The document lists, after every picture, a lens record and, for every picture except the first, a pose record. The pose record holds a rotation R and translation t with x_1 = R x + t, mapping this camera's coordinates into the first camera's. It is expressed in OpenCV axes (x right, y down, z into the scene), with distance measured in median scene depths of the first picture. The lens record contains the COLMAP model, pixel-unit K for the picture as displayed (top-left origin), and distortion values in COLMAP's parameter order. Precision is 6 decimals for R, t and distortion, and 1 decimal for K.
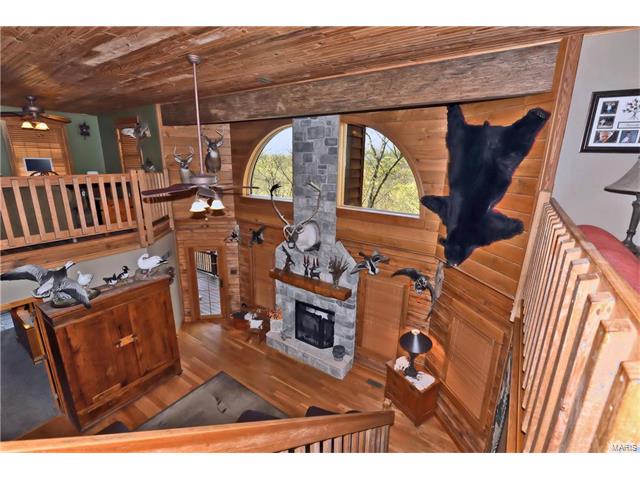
lens RADIAL K [[294.5, 0, 320.0], [0, 294.5, 240.0], [0, 0, 1]] dist [-0.013417, -0.000255]
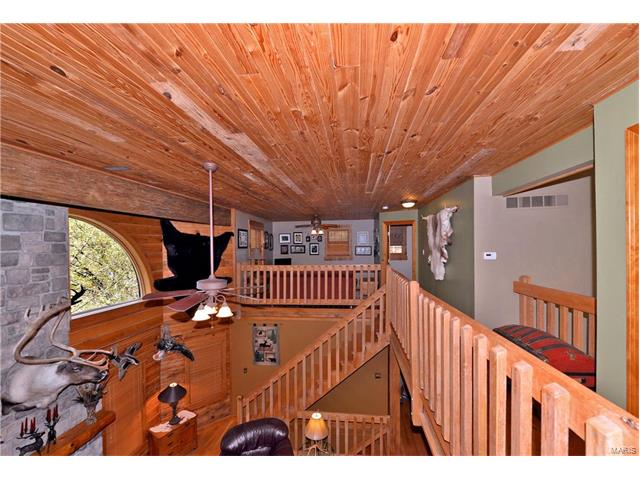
lens RADIAL K [[261.0, 0, 320.0], [0, 261.0, 240.0], [0, 0, 1]] dist [0.001055, 0.000078]
pose [[-0.440867, 0.006799, 0.897547, -1.635565], [0.236469, 0.965524, 0.108838, -0.443394], [-0.865863, 0.260225, -0.427275, 1.301991]]
